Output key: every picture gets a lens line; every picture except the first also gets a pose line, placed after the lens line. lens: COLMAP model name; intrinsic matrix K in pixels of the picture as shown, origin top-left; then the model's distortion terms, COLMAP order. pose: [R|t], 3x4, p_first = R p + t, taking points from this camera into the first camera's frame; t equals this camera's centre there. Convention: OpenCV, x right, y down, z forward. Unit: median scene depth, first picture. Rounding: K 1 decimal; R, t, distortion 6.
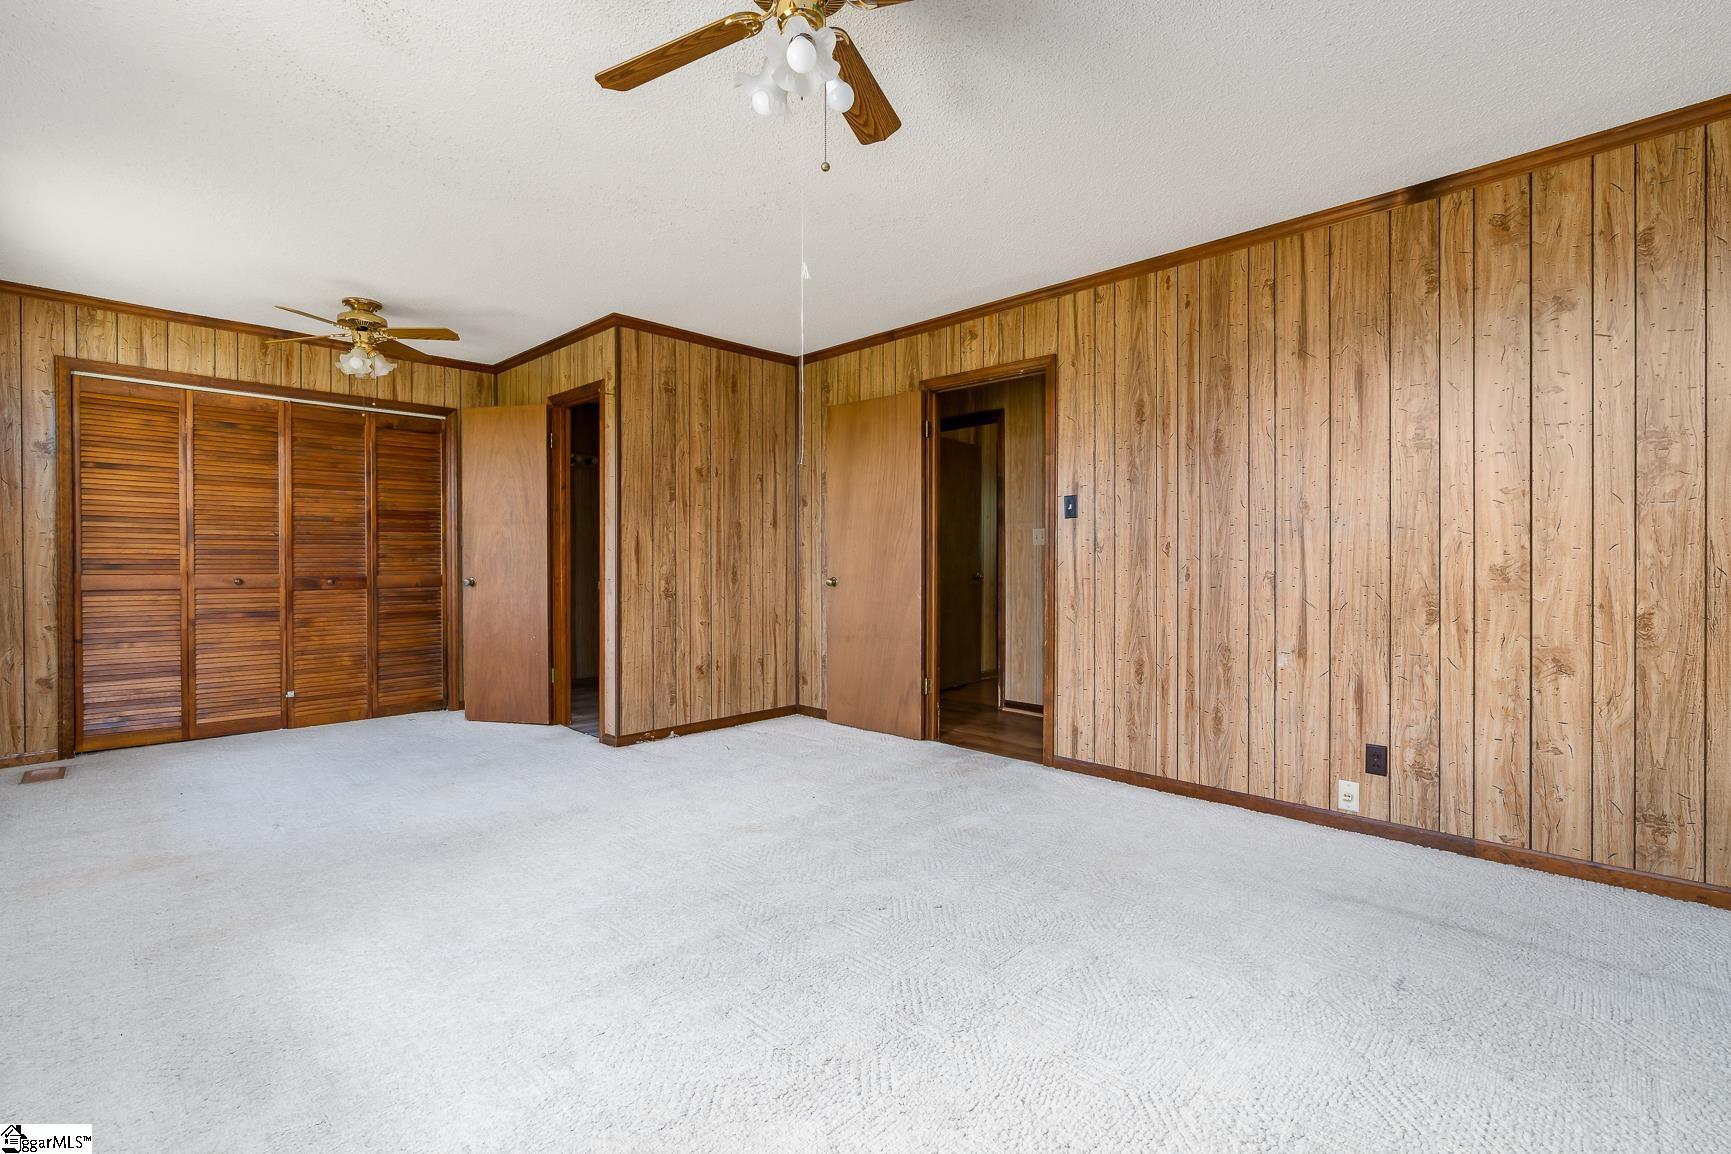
lens RADIAL K [[782.5, 0, 866.0], [0, 782.5, 569.8], [0, 0, 1]] dist [-0.014928, 0.005113]
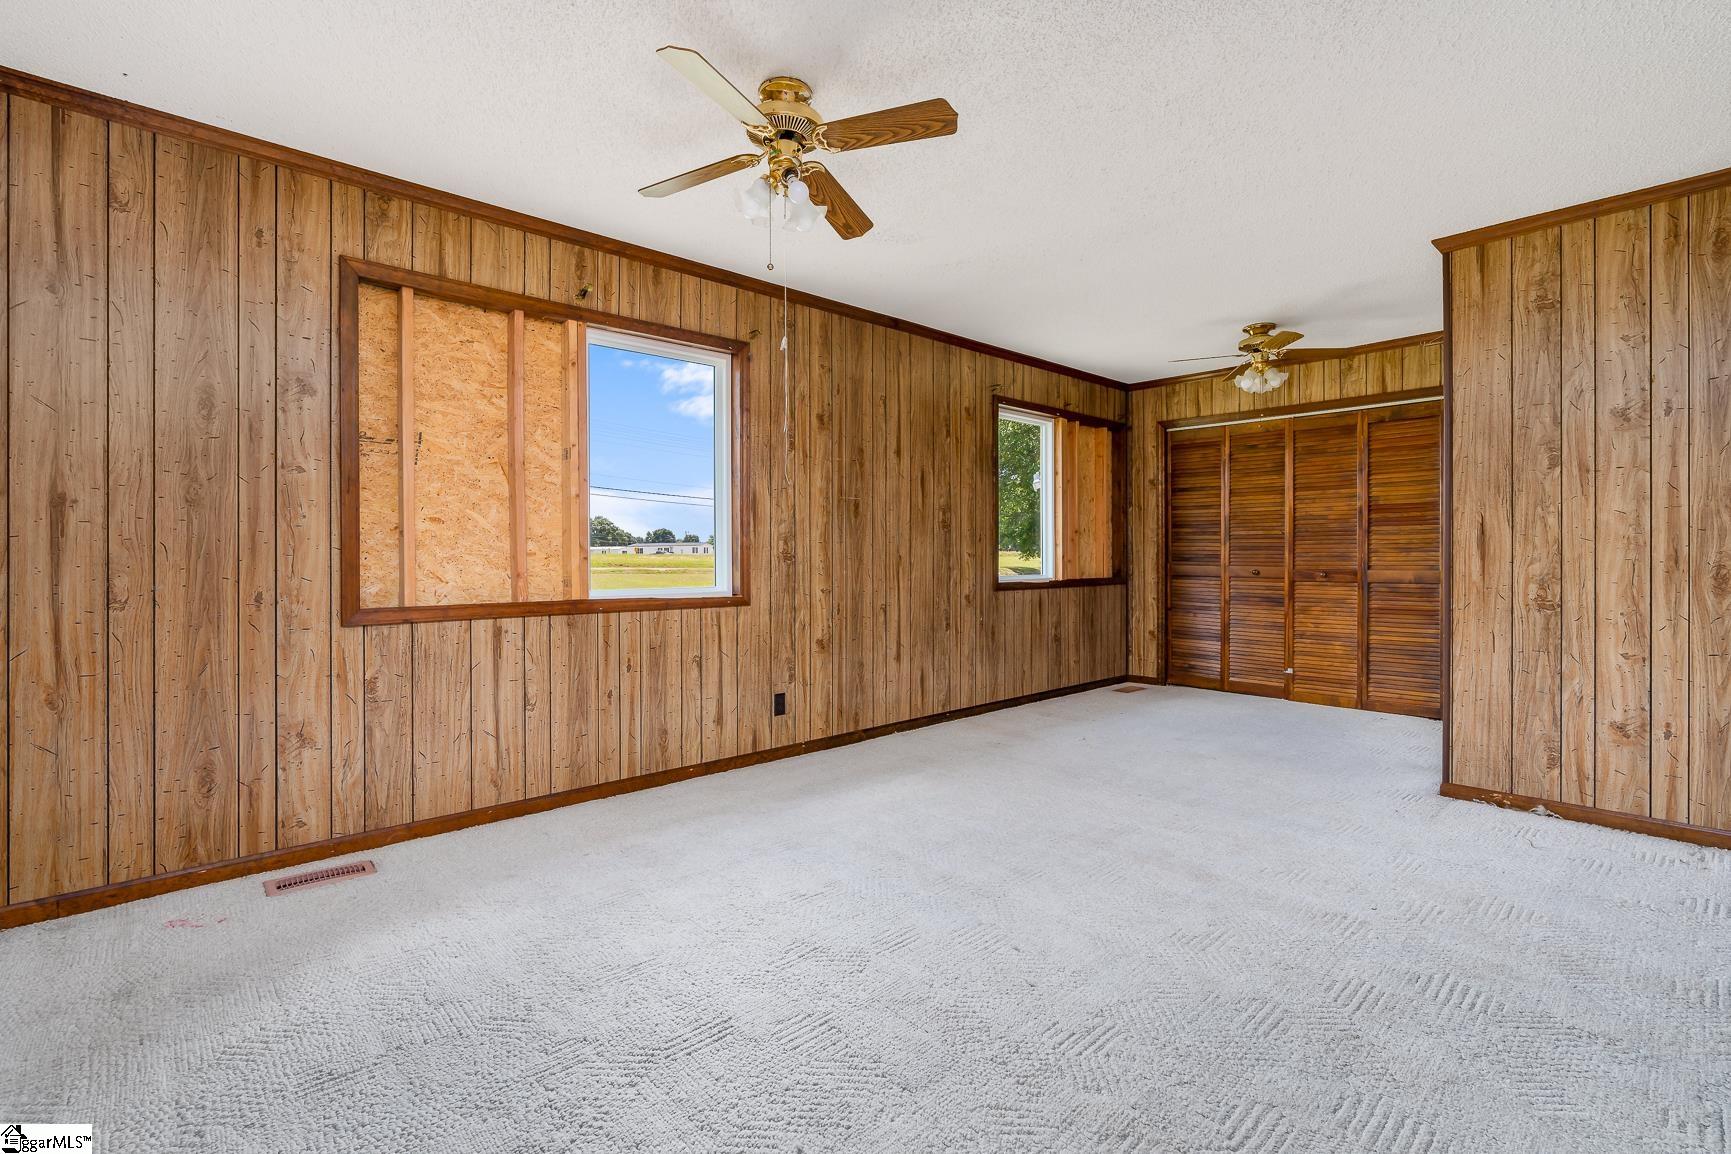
lens RADIAL K [[782.5, 0, 866.3], [0, 782.5, 562.3], [0, 0, 1]] dist [-0.014928, 0.005113]
pose [[-0.061498, 0.009419, -0.998063, 0.460429], [-0.012762, 0.999866, 0.010223, -0.005237], [0.998026, 0.013366, -0.061369, 0.446474]]
